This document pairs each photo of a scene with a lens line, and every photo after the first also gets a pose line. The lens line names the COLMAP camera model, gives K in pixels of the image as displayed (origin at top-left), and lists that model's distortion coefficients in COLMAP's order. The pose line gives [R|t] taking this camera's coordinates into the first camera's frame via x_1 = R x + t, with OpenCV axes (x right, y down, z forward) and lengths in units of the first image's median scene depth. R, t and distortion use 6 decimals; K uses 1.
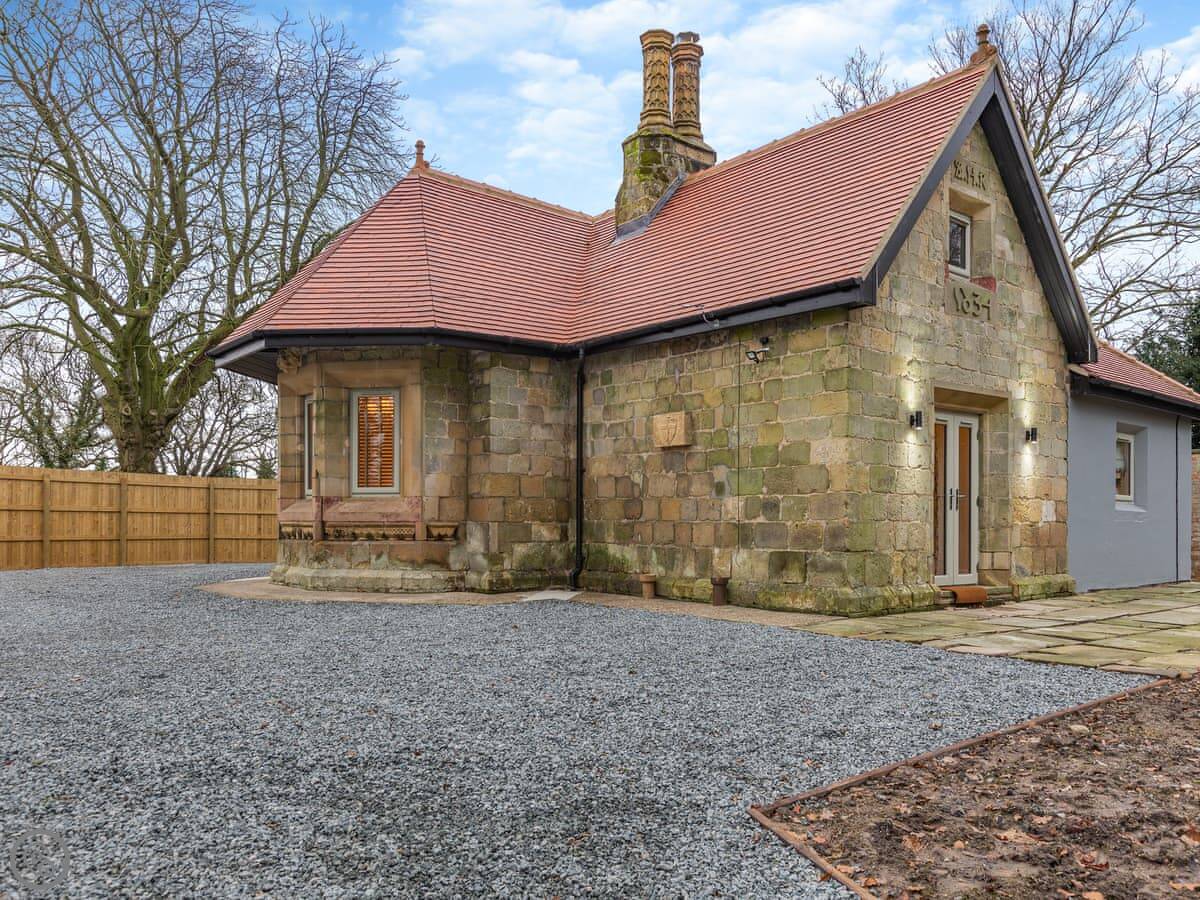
lens RADIAL K [[950.6, 0, 585.9], [0, 950.6, 519.2], [0, 0, 1]] dist [0.000823, -0.010359]
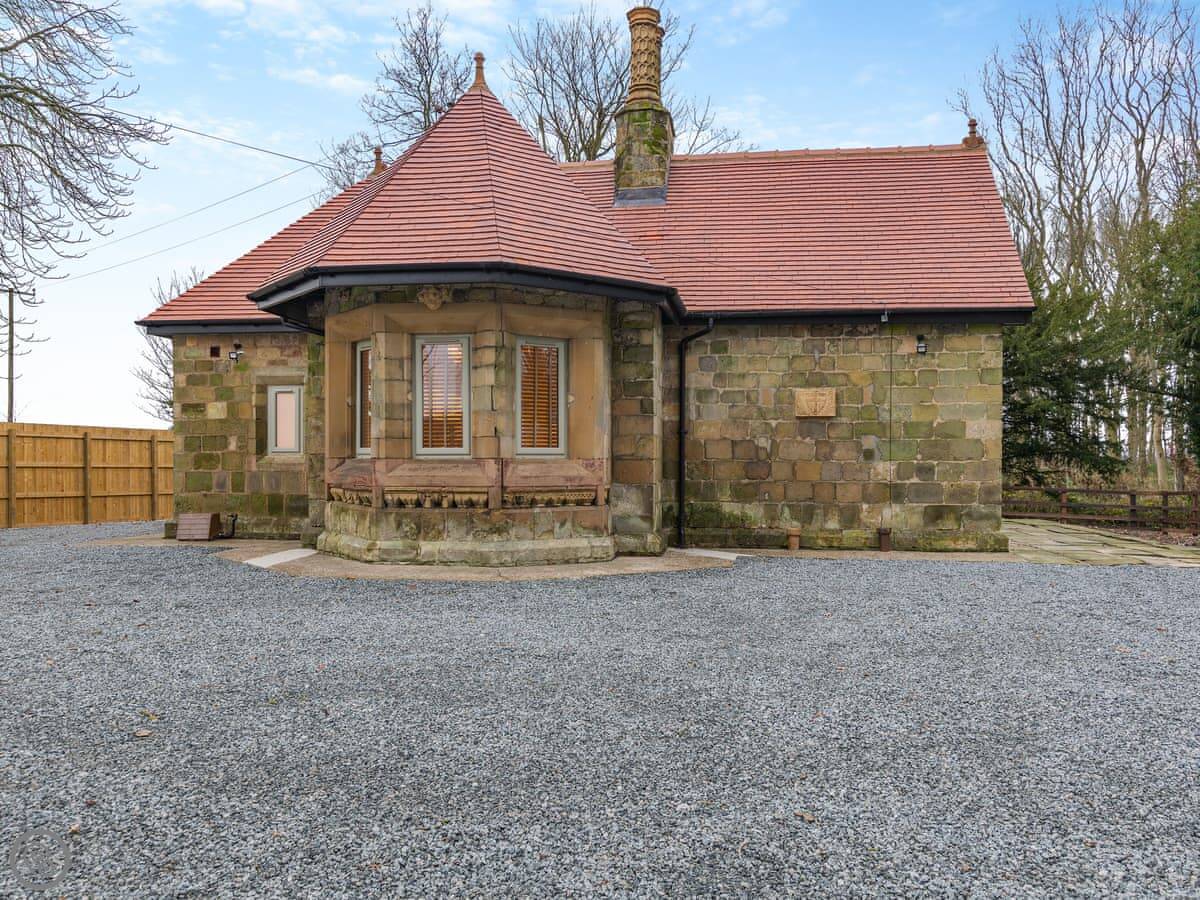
lens RADIAL K [[950.6, 0, 634.2], [0, 950.6, 480.2], [0, 0, 1]] dist [0.000823, -0.010359]
pose [[0.721605, -0.016089, 0.692119, -0.854917], [-0.000563, 0.999716, 0.023826, -0.026574], [-0.692305, -0.017582, 0.721391, 0.316068]]
